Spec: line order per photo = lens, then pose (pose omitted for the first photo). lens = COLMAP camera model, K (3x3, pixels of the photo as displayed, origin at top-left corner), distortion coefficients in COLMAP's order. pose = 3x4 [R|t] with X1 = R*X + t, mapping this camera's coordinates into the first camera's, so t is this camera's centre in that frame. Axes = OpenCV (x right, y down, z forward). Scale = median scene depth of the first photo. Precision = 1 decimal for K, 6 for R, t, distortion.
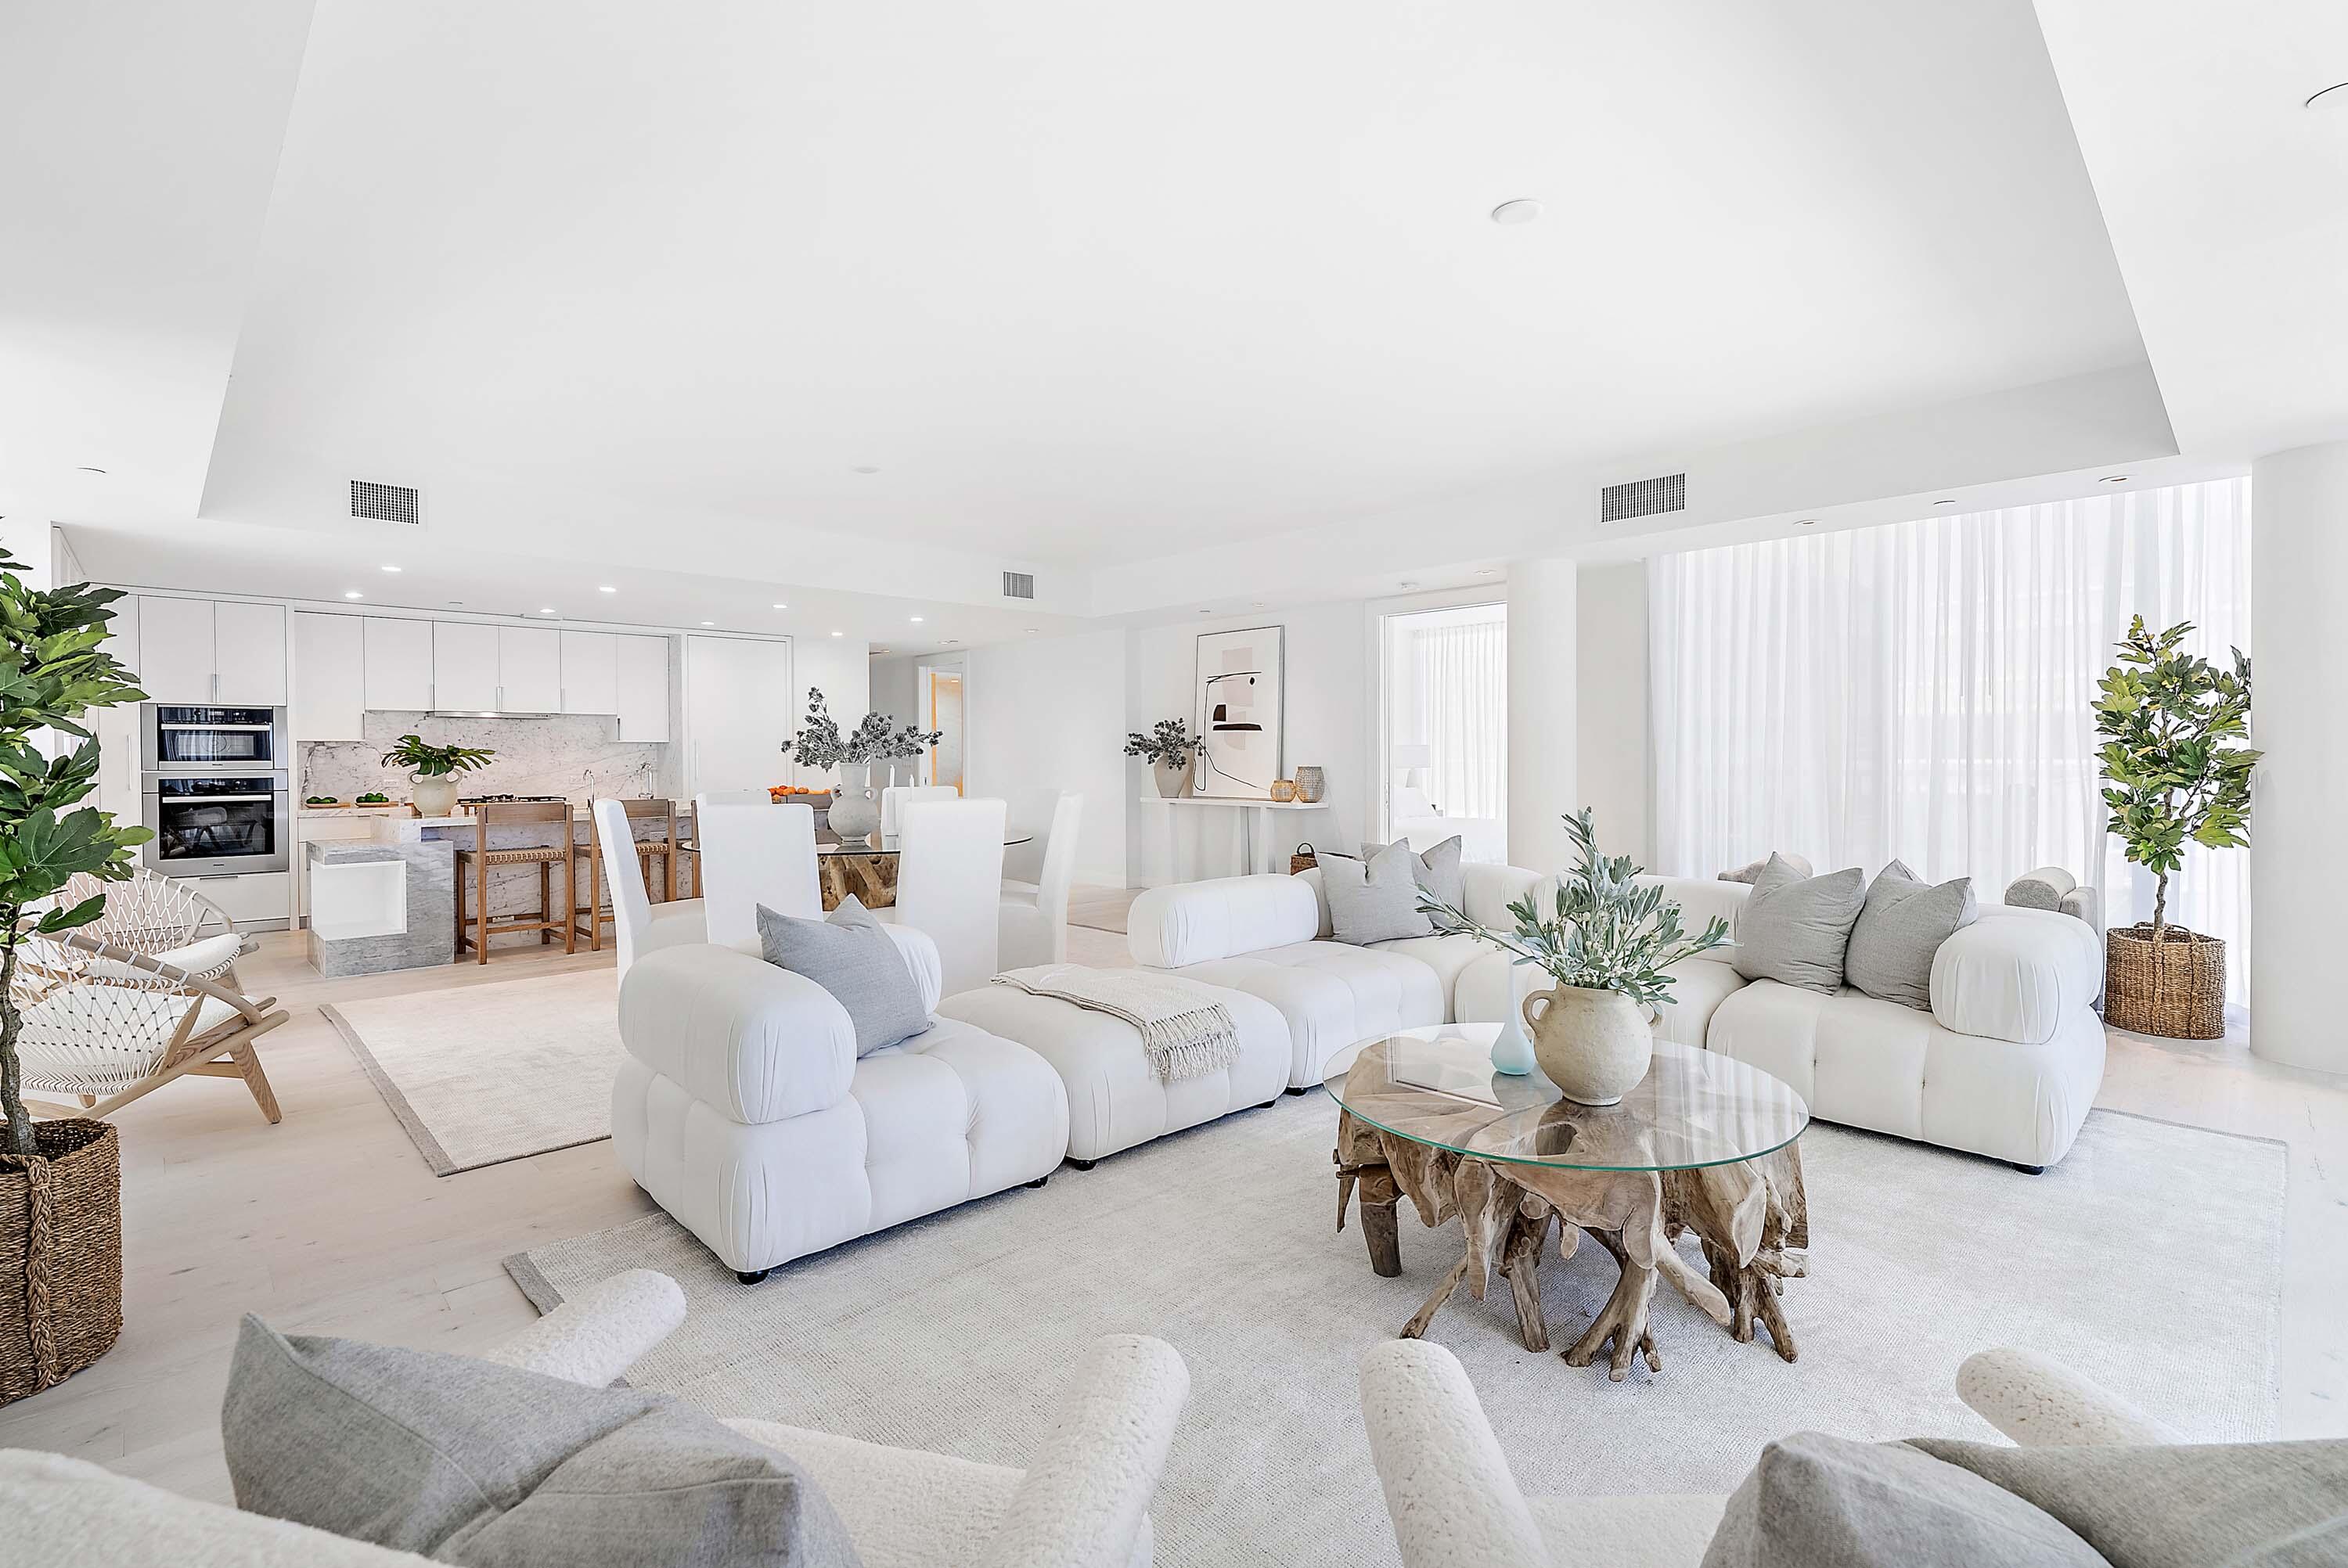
lens RADIAL K [[1065.0, 0, 1173.4], [0, 1065.0, 779.2], [0, 0, 1]] dist [0.001261, 0.000249]
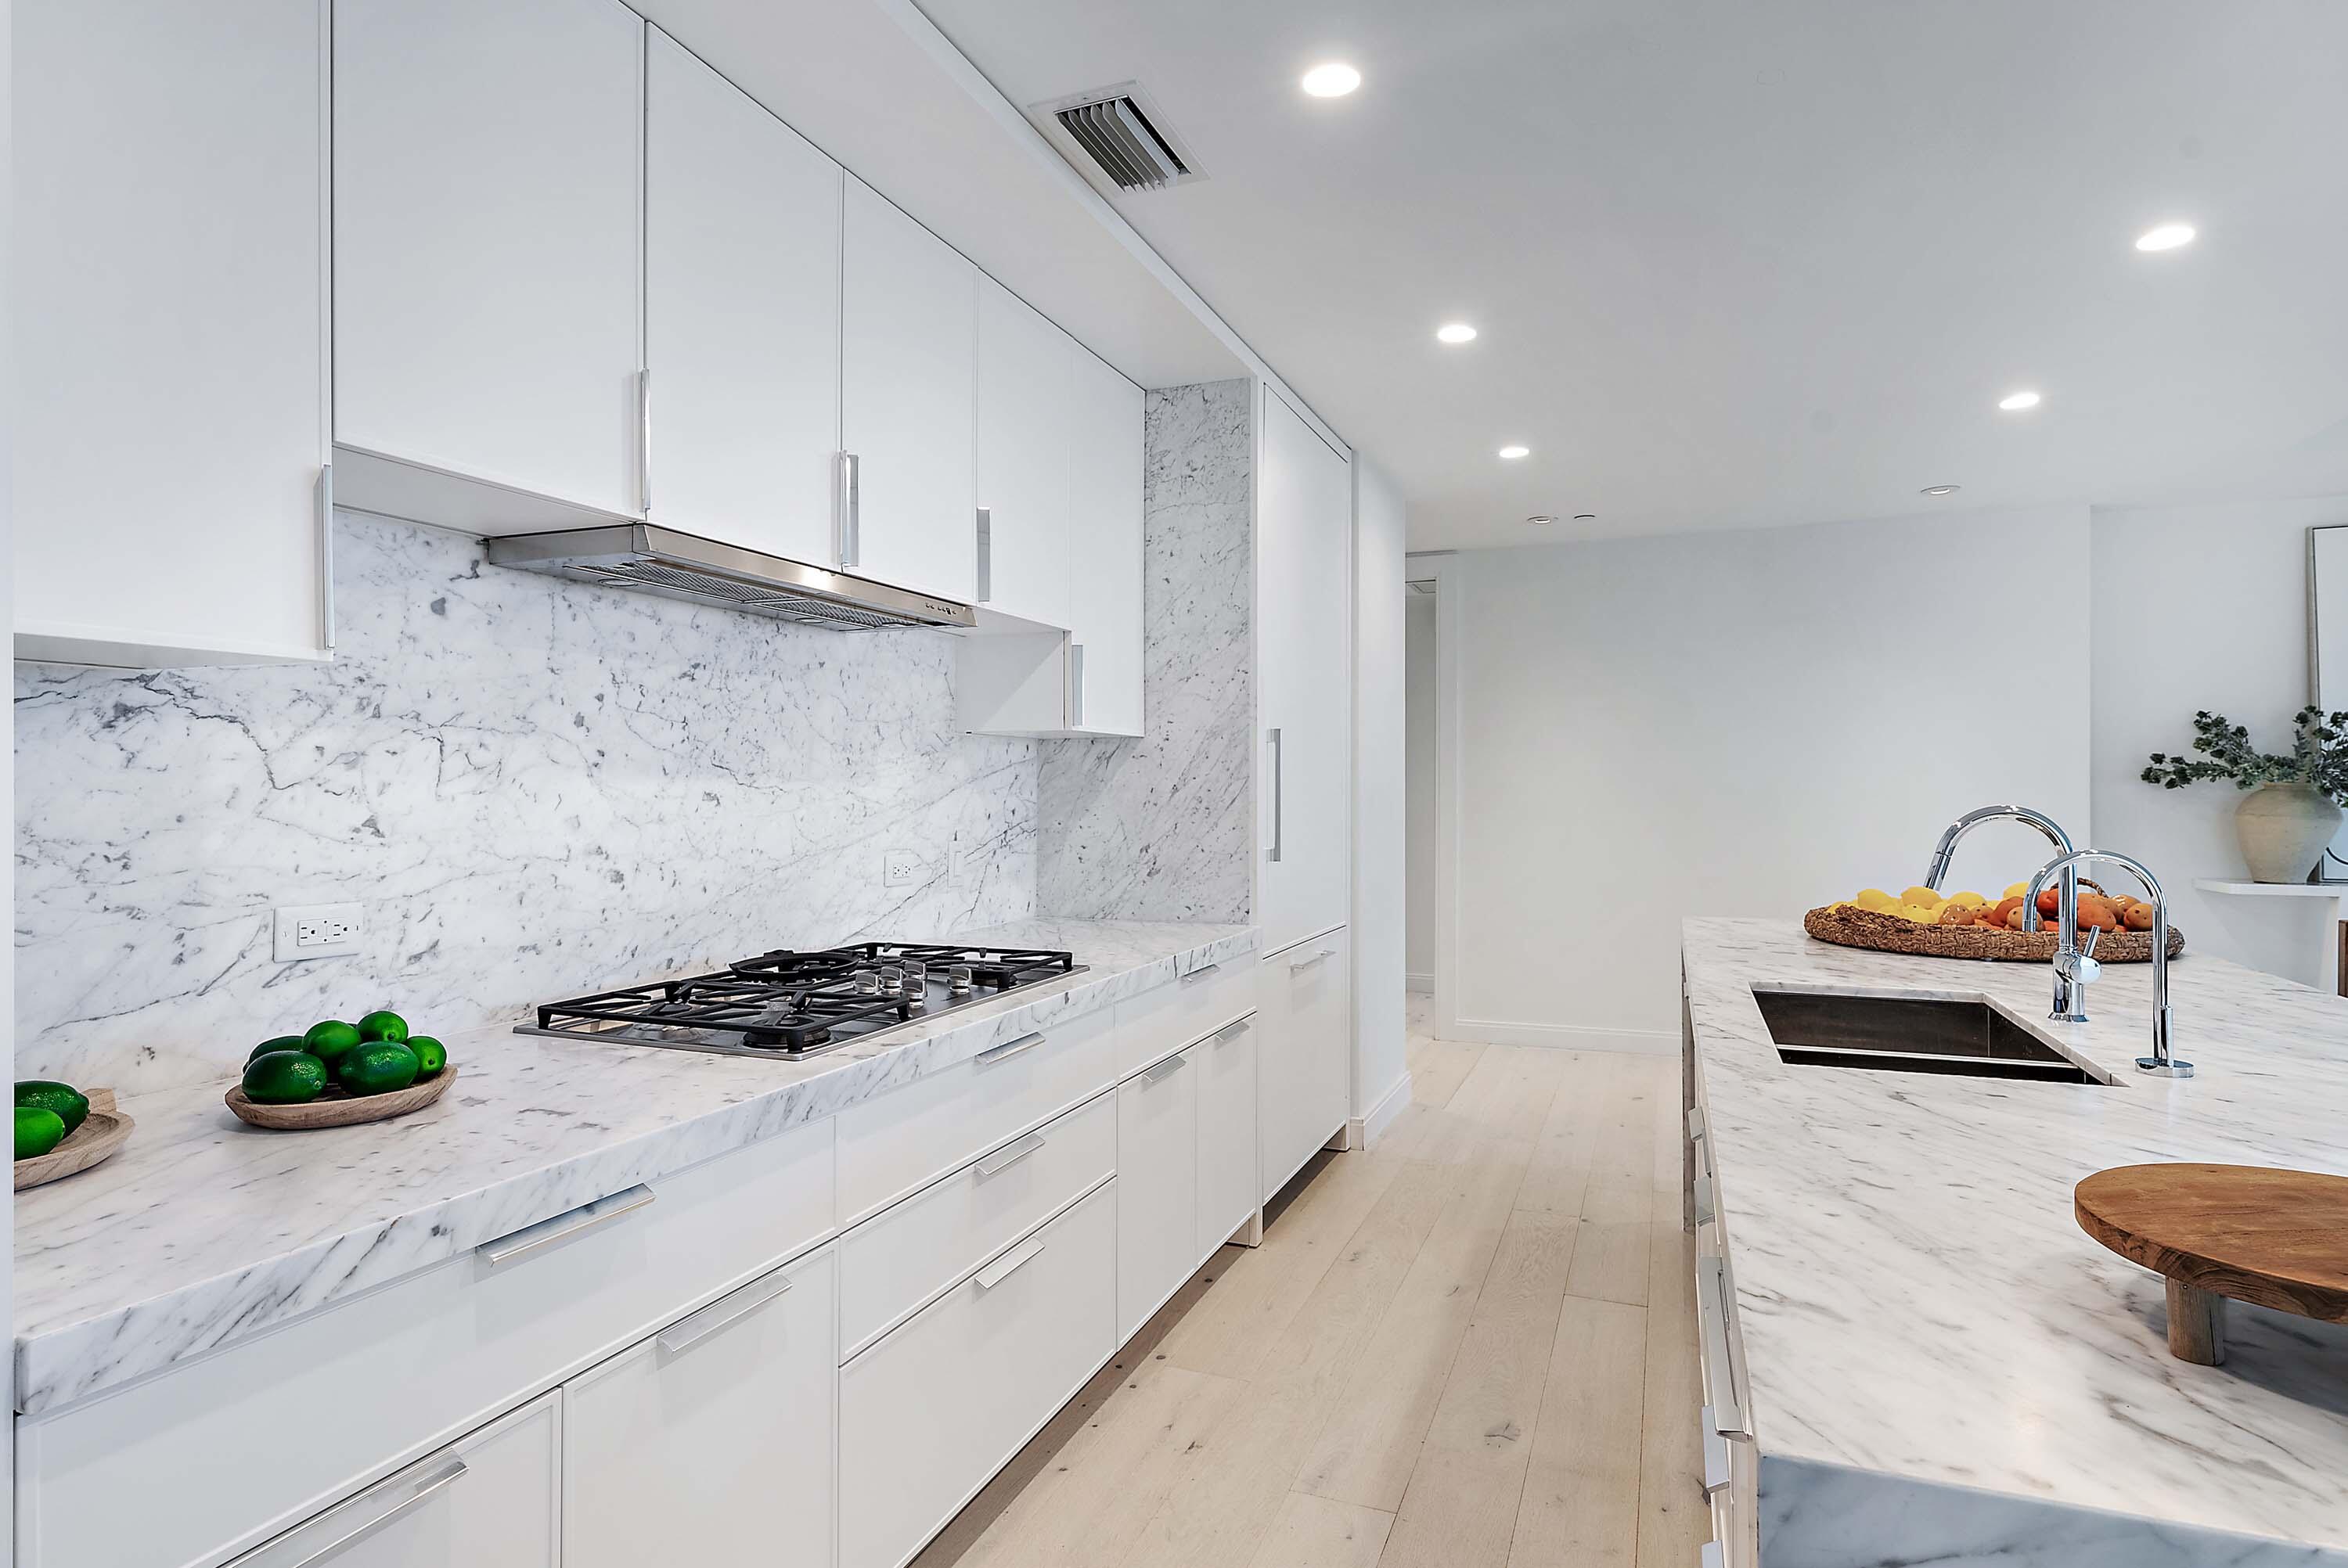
lens RADIAL K [[1237.1, 0, 1178.3], [0, 1237.1, 789.0], [0, 0, 1]] dist [0.001429, 0.000920]
pose [[0.909975, 0.005285, 0.414629, -0.766881], [0.004082, 0.999756, -0.021704, -0.015788], [-0.414642, 0.021442, 0.909732, 0.850176]]
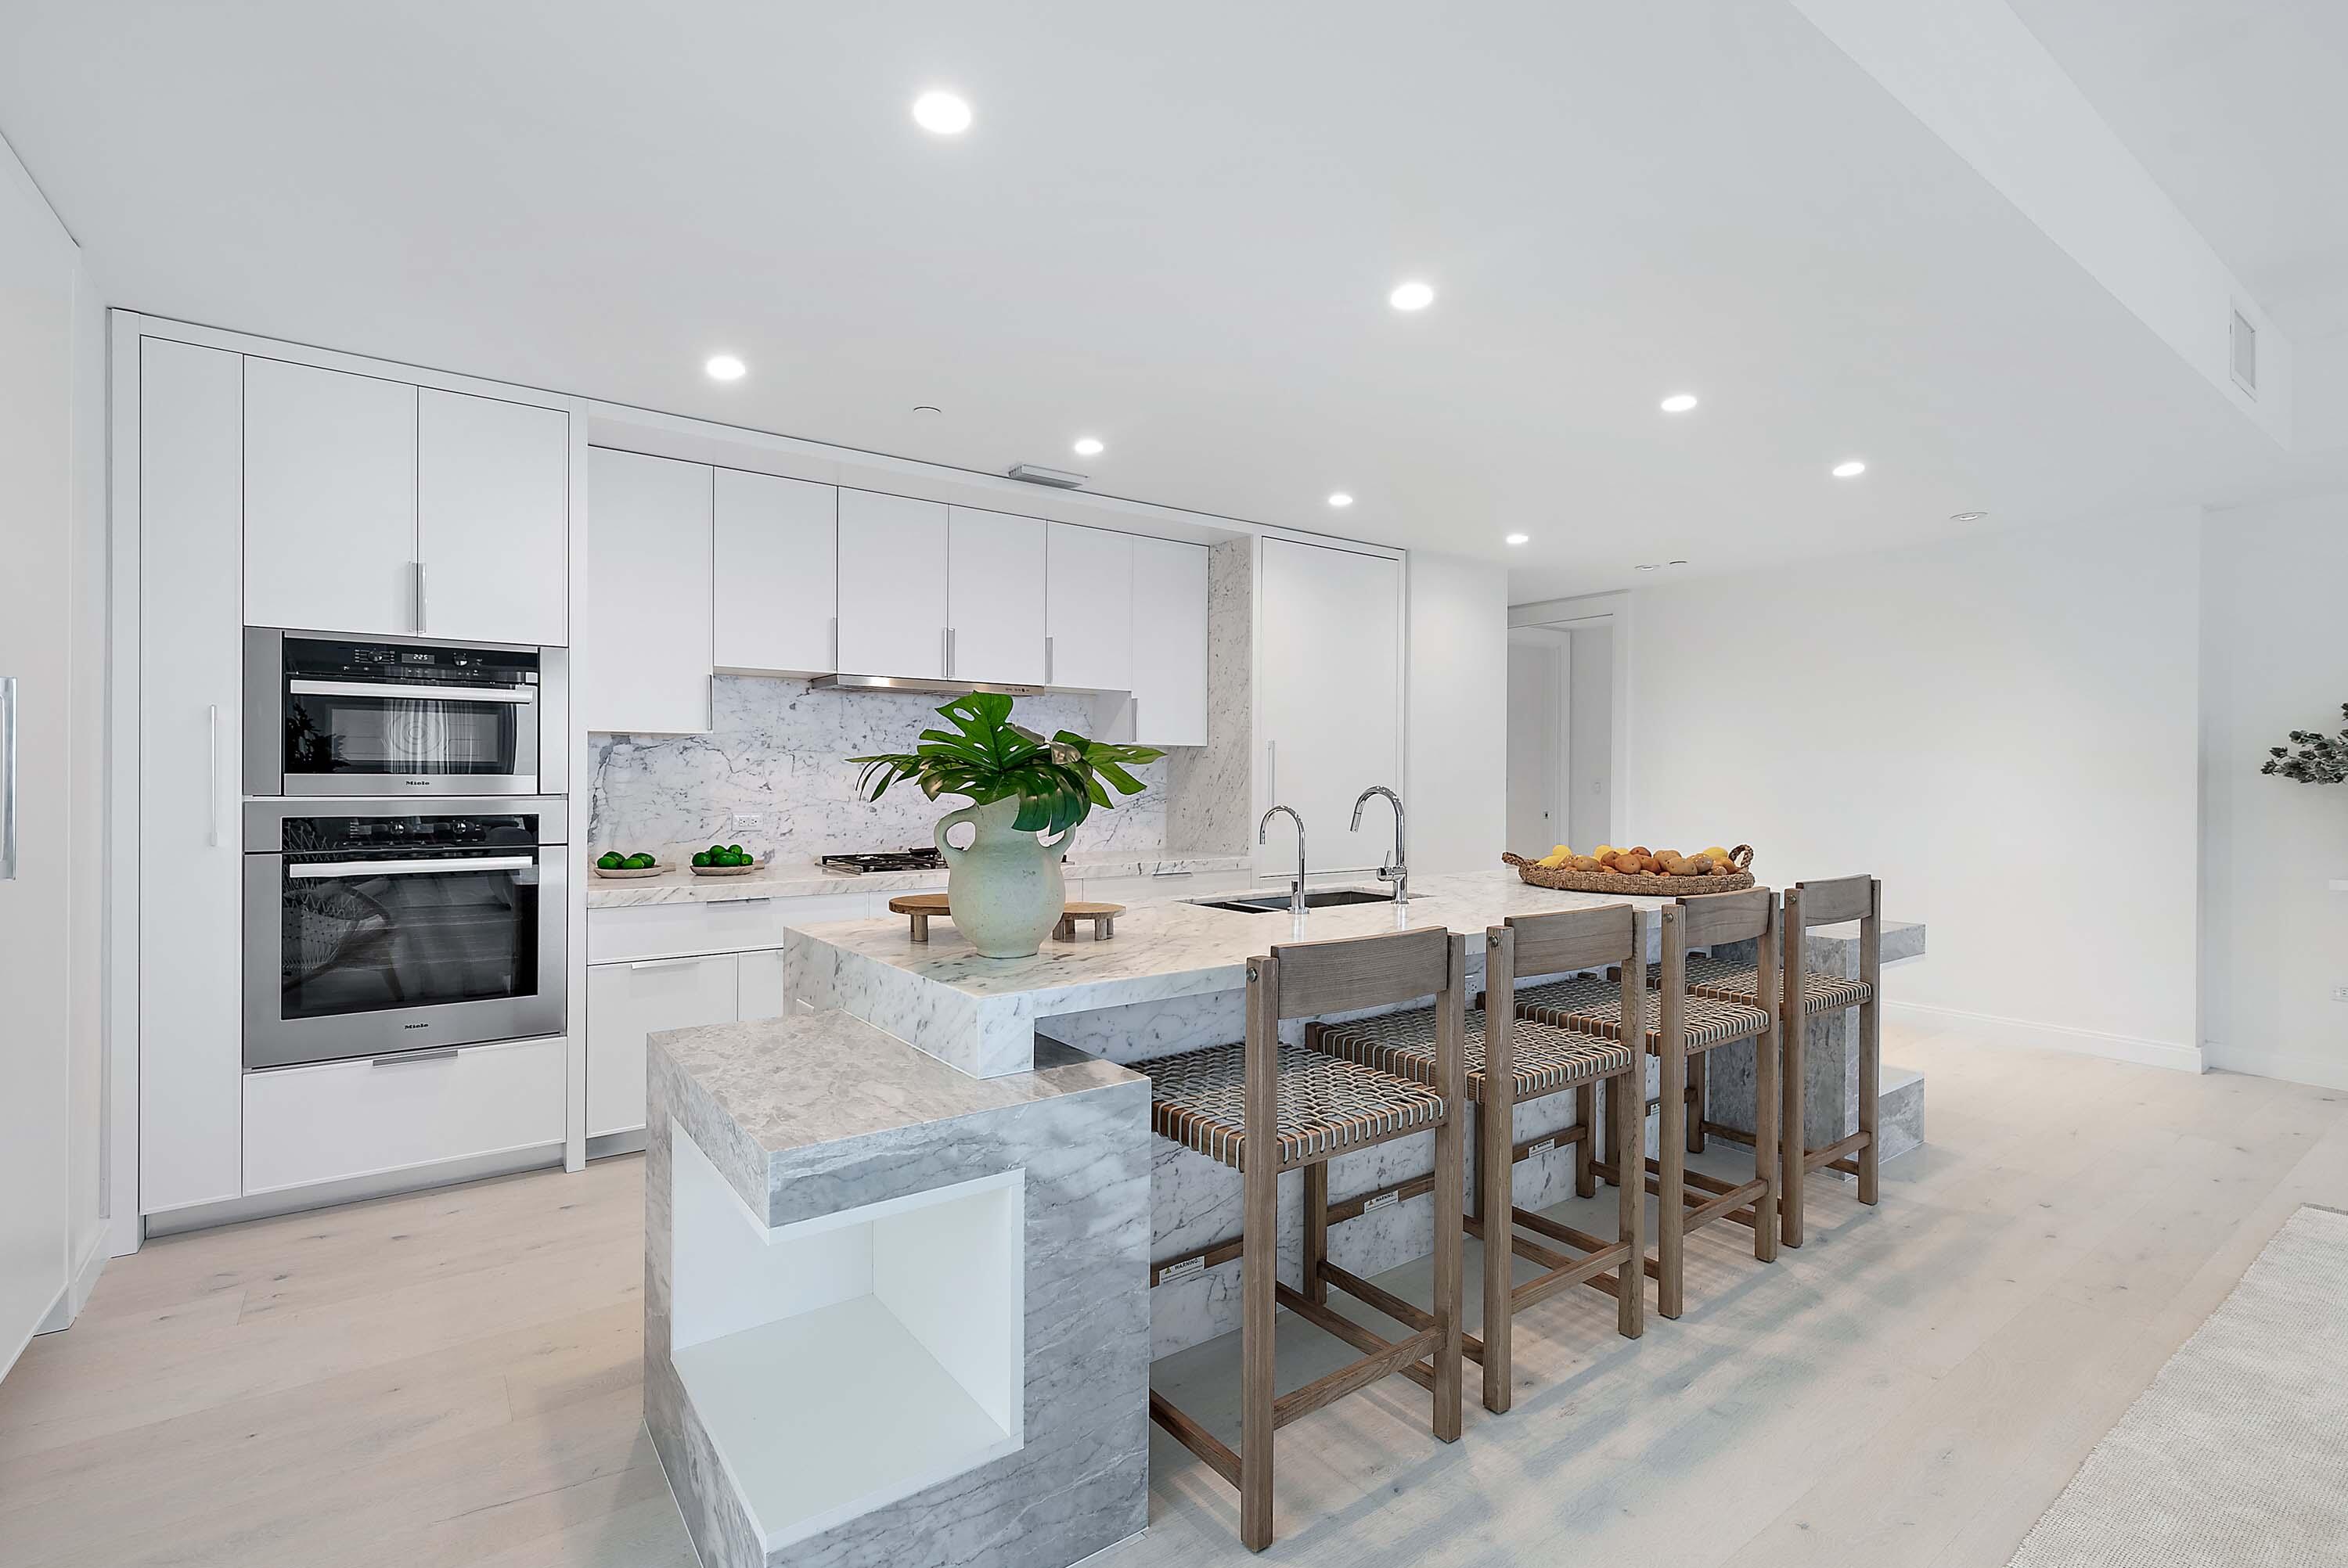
lens RADIAL K [[1059.6, 0, 1174.0], [0, 1059.6, 784.0], [0, 0, 1]] dist [0.001475, 0.000064]
pose [[0.990630, 0.013286, -0.135923, -0.526124], [-0.015125, 0.999807, -0.012503, -0.012064], [0.135731, 0.014442, 0.990640, 0.604358]]
